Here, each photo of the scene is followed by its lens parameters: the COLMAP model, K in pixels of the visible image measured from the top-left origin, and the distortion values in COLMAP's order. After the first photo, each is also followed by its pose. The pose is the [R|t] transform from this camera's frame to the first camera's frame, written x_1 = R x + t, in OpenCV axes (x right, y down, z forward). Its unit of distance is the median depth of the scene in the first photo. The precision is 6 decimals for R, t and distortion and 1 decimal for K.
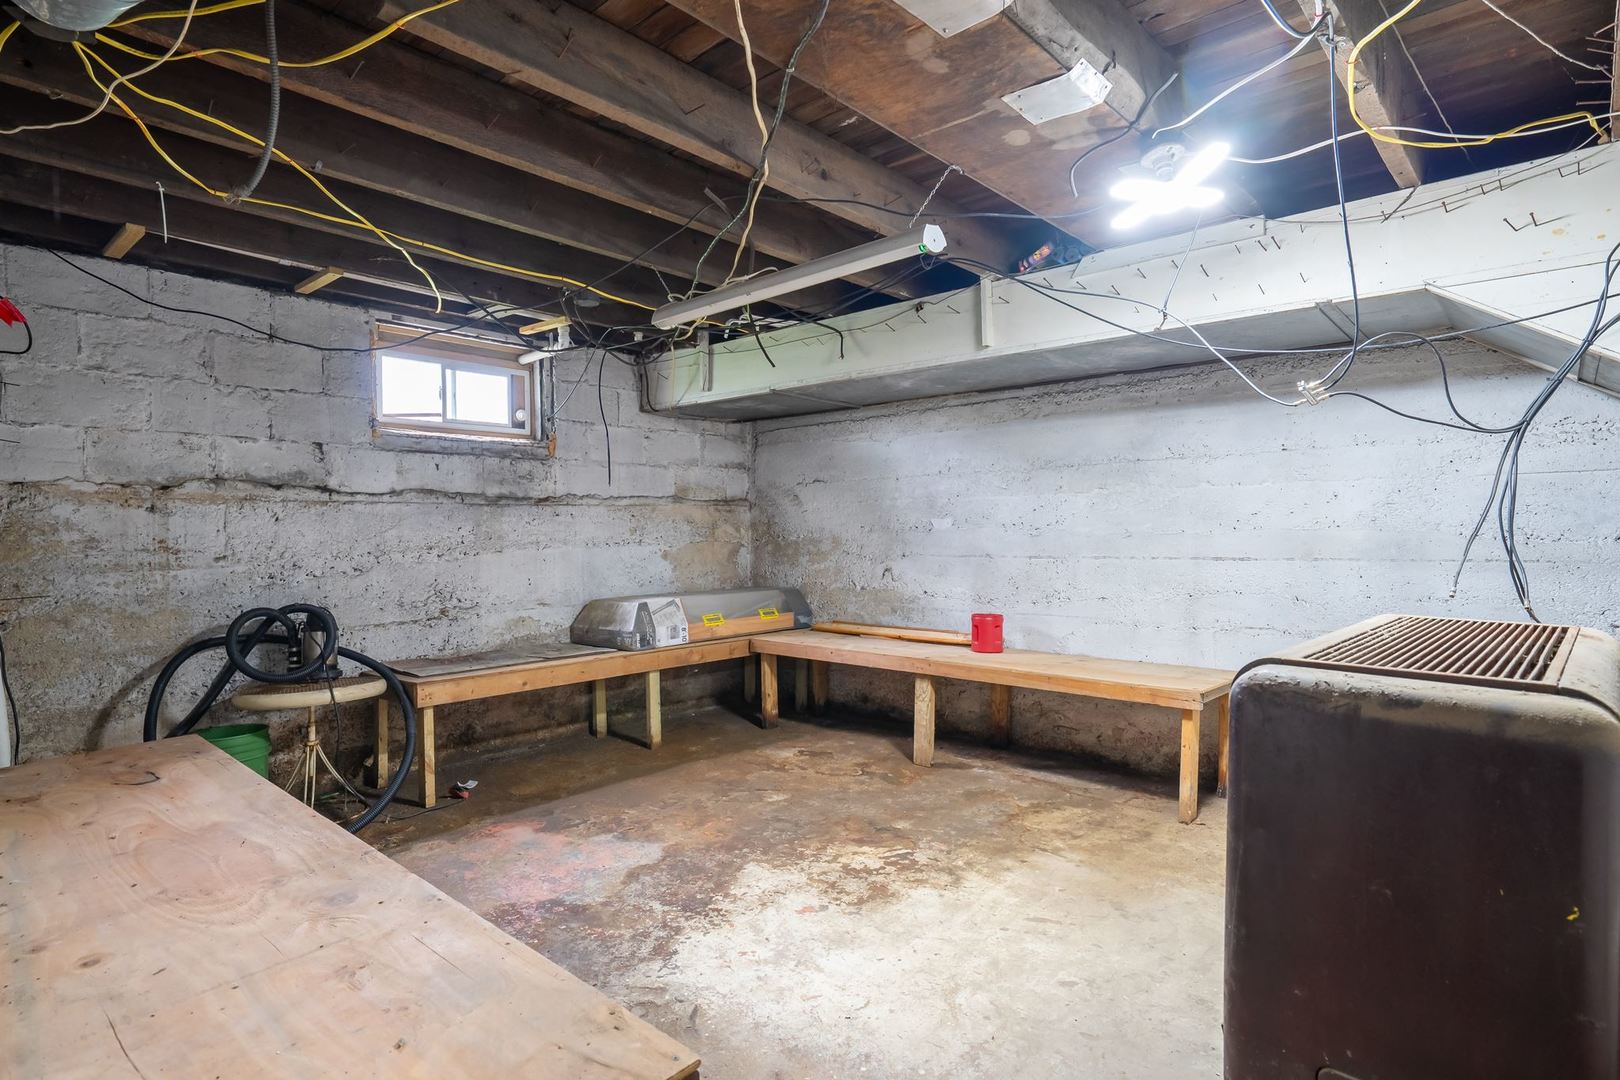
lens RADIAL K [[871.1, 0, 813.4], [0, 871.1, 537.5], [0, 0, 1]] dist [-0.003460, -0.002621]
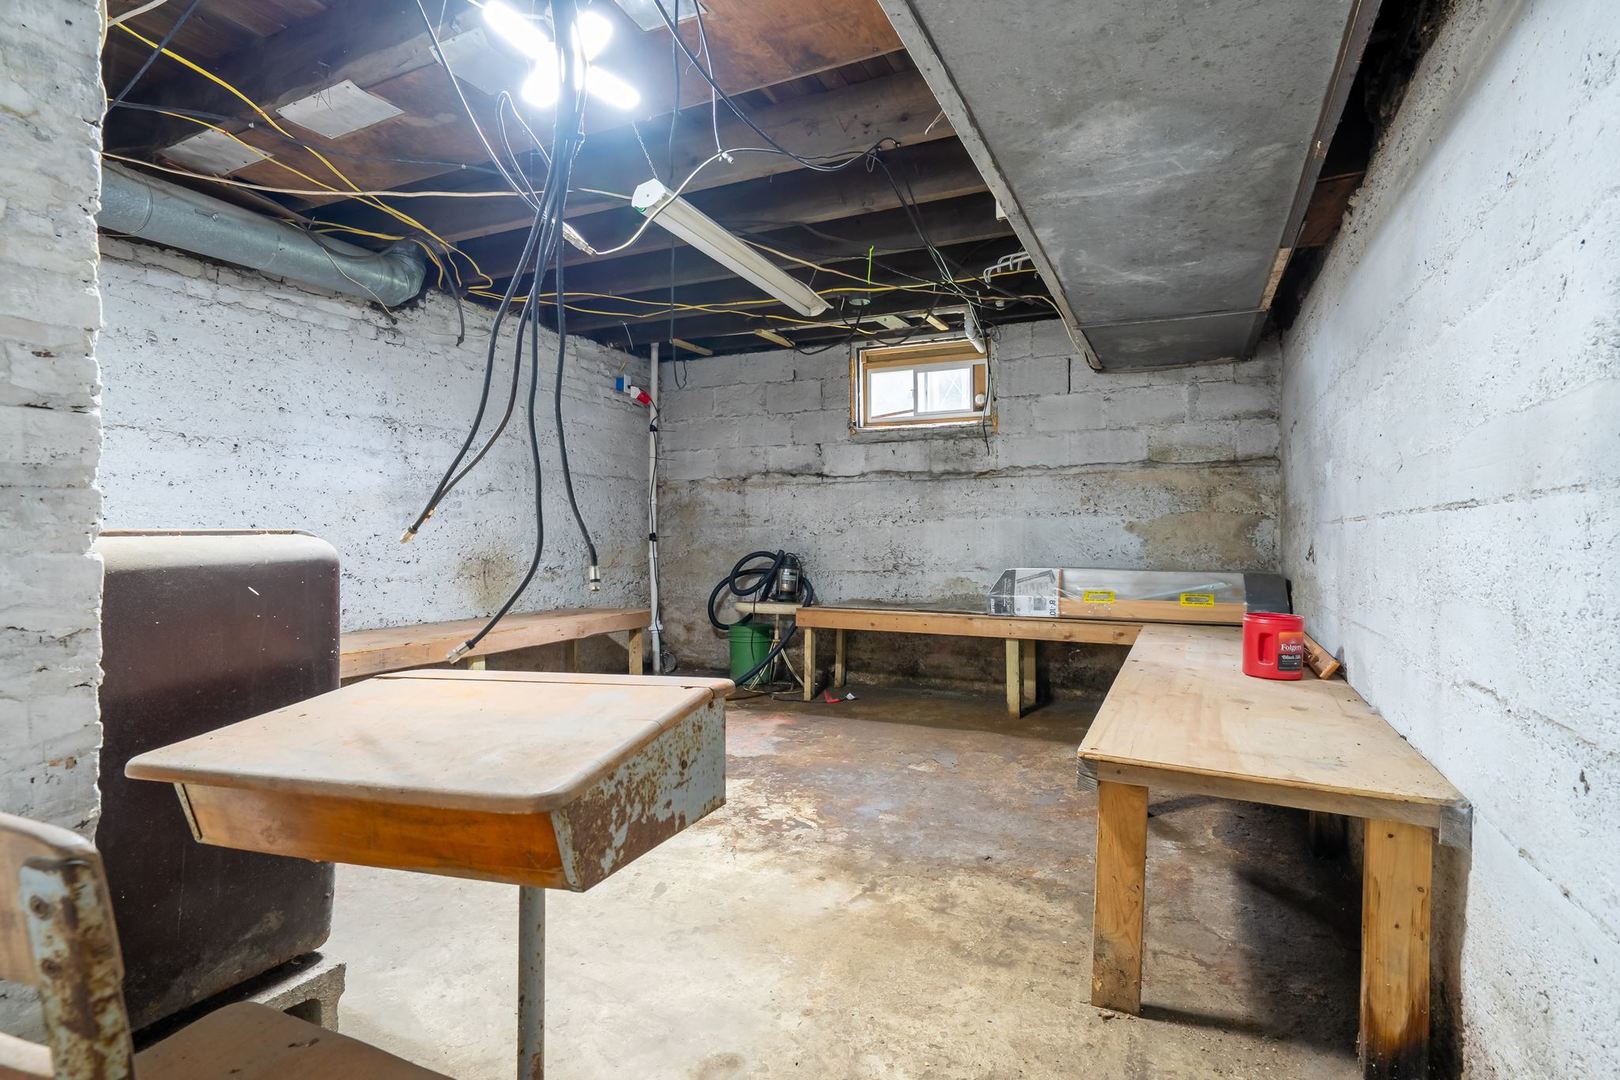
lens RADIAL K [[831.4, 0, 813.7], [0, 831.4, 536.2], [0, 0, 1]] dist [0.002342, -0.000339]
pose [[0.253517, 0.007700, -0.967300, 0.716545], [-0.012599, 0.999910, 0.004658, 0.037246], [0.967249, 0.011006, 0.253591, 0.578555]]
